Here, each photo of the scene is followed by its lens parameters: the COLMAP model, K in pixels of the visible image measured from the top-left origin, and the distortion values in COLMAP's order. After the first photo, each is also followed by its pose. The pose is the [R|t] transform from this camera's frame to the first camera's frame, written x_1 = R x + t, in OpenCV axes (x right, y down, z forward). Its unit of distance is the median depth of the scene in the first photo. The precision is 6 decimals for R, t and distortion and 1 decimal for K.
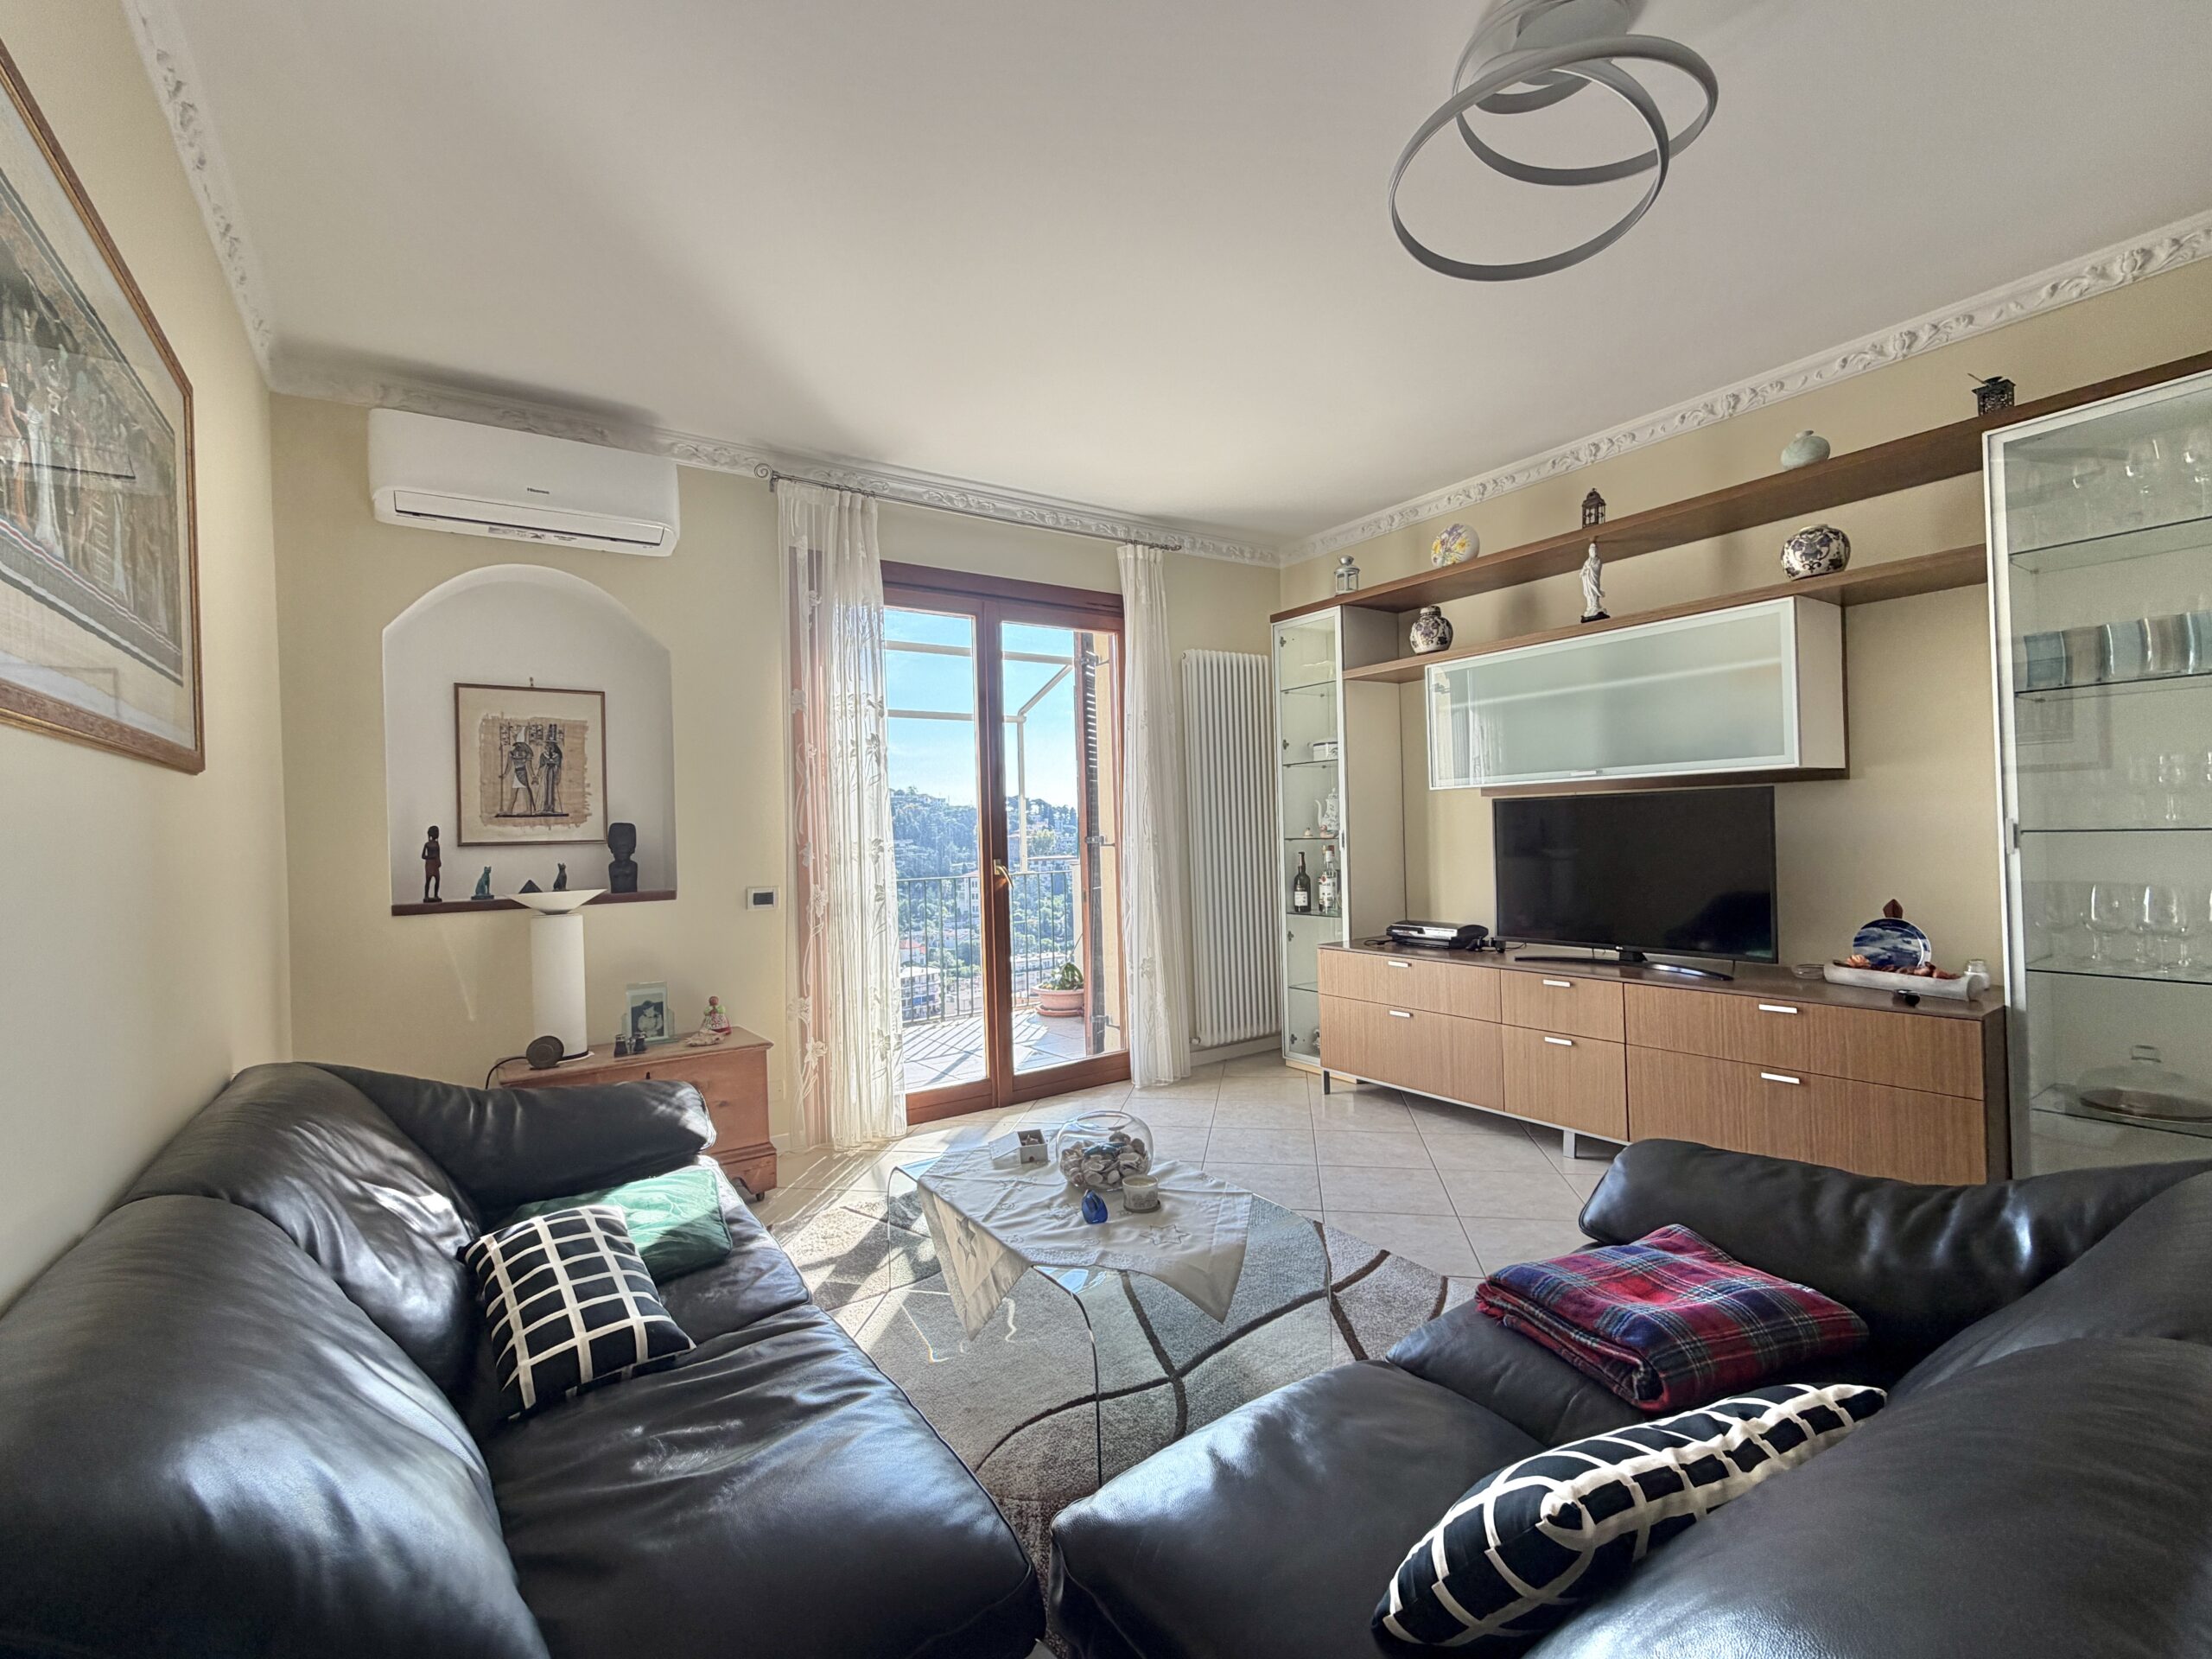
lens RADIAL K [[960.6, 0, 1101.3], [0, 960.6, 827.0], [0, 0, 1]] dist [0.000482, -0.000278]
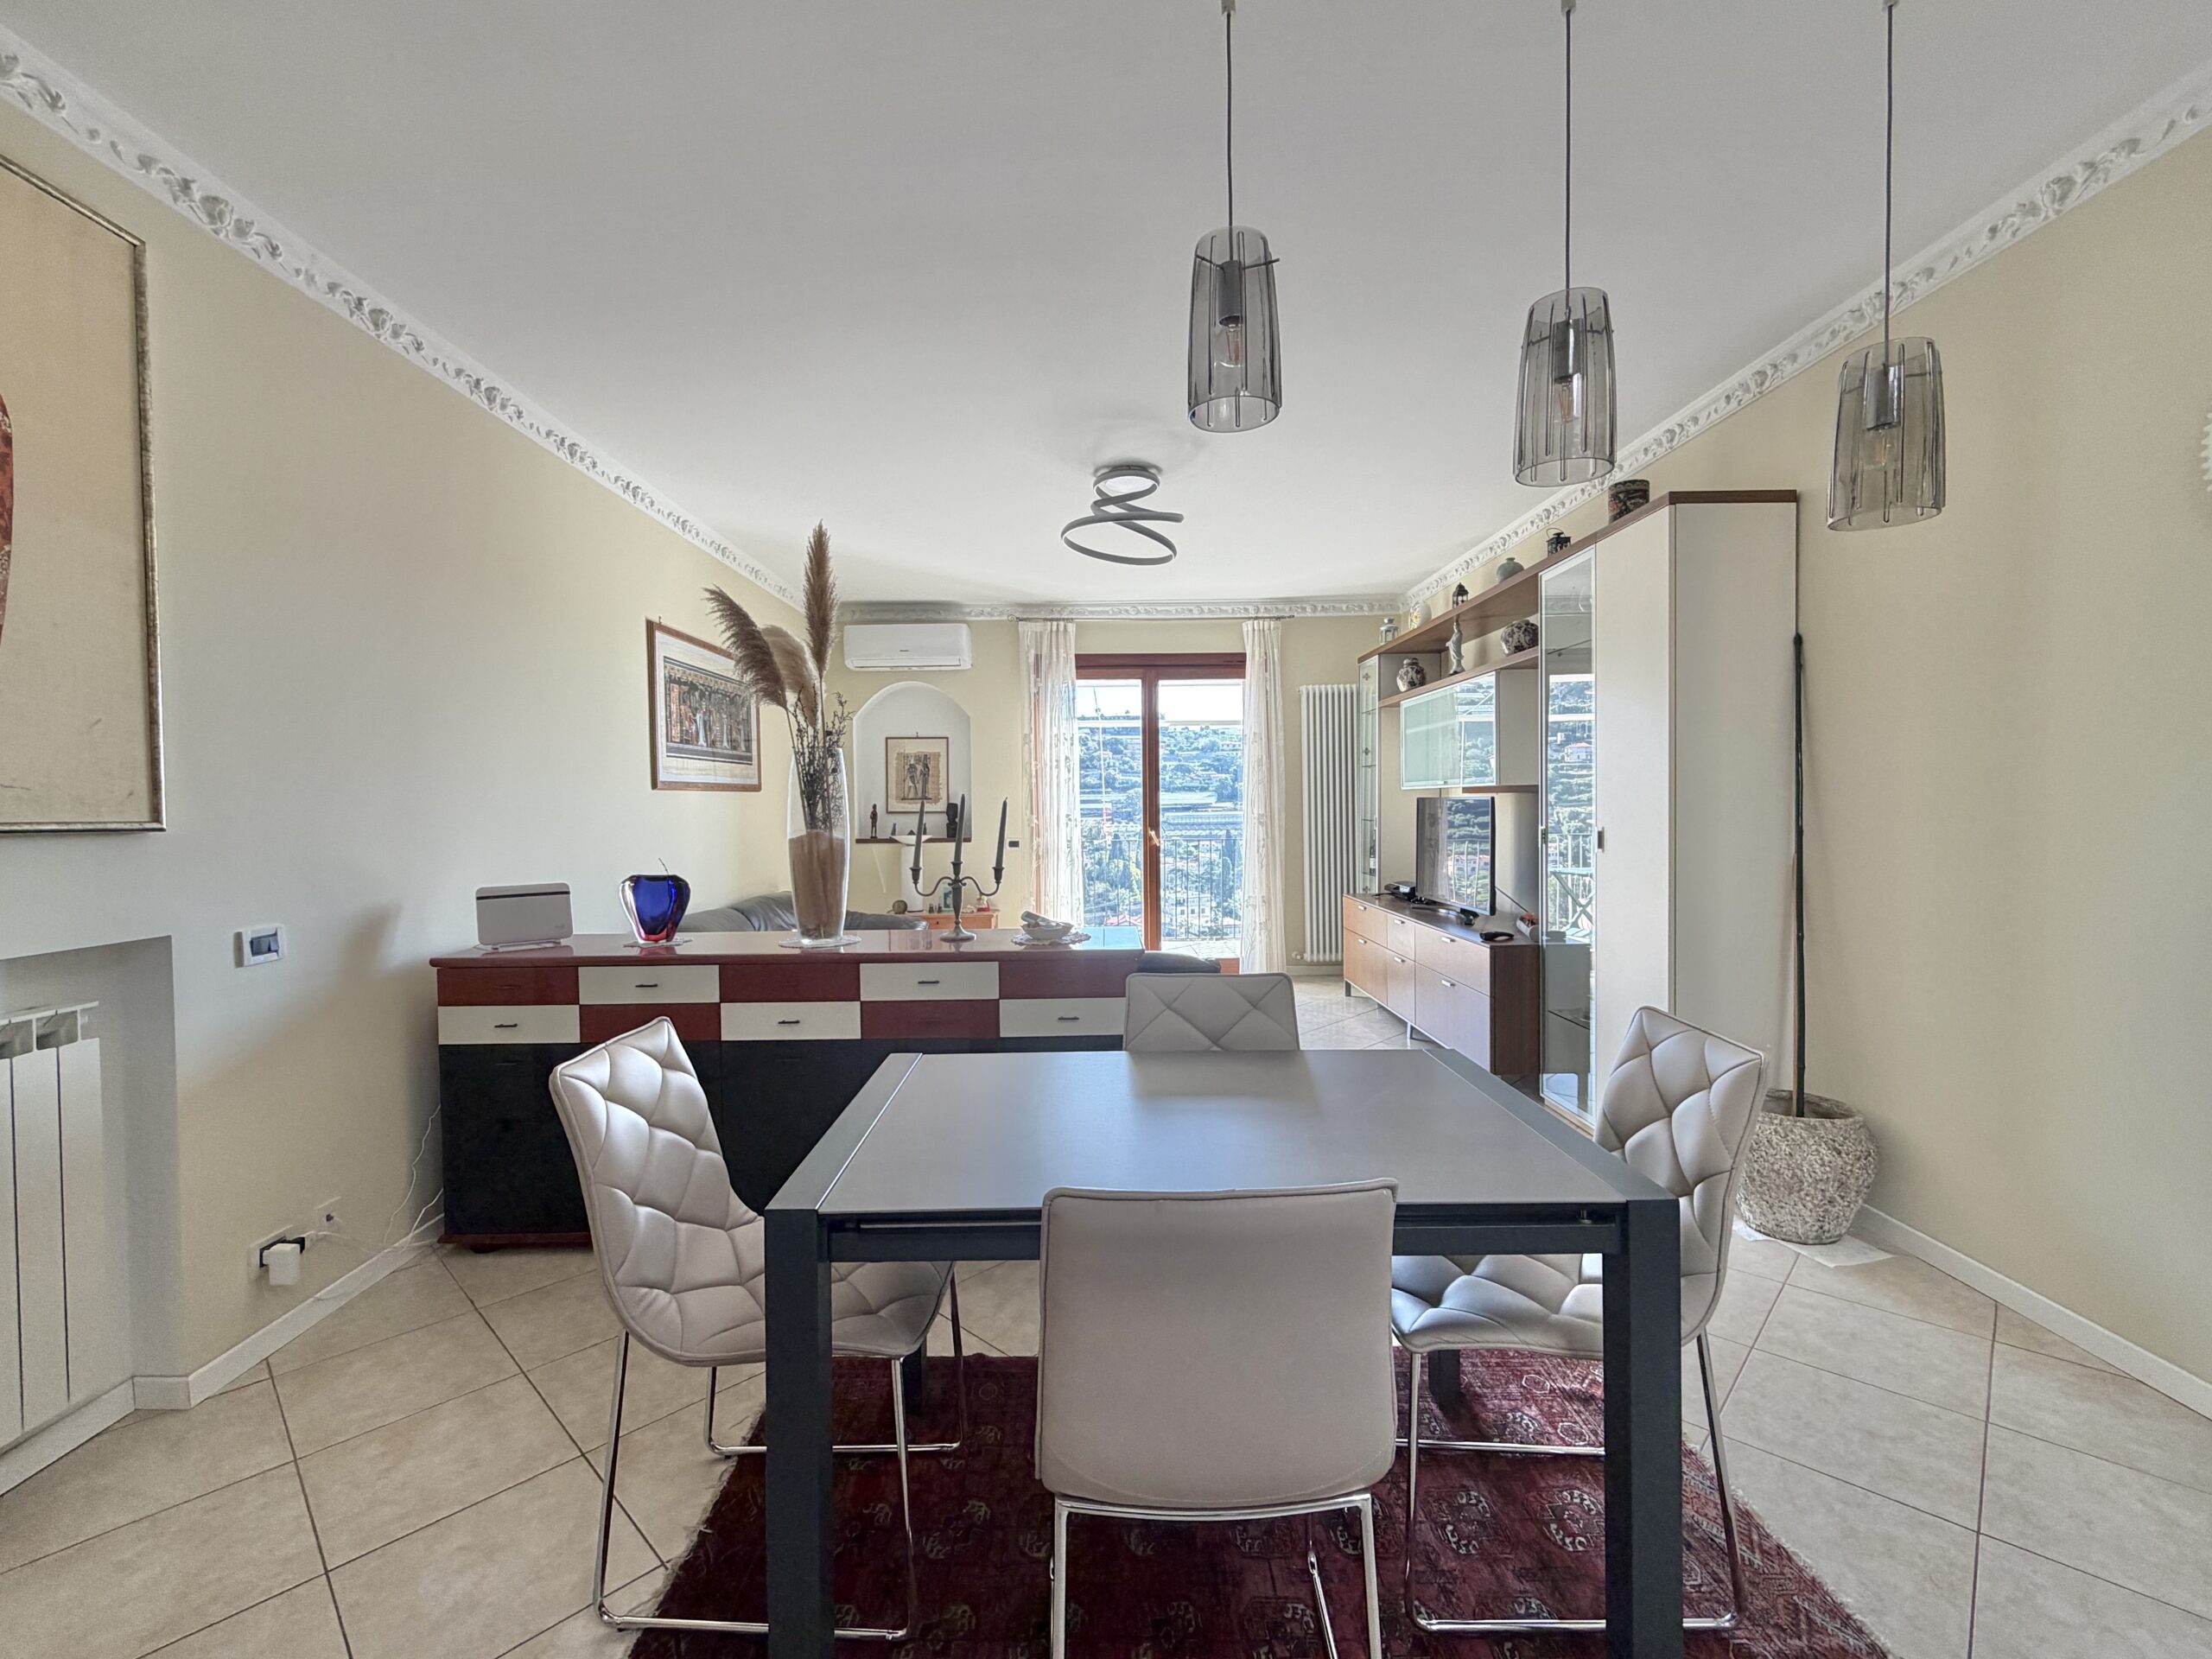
lens RADIAL K [[960.6, 0, 1101.3], [0, 960.6, 827.0], [0, 0, 1]] dist [0.000482, -0.000278]
pose [[0.832150, 0.033781, -0.553521, 0.849537], [-0.010594, 0.998929, 0.045036, -0.046749], [0.554449, -0.031613, 0.831617, -0.483520]]
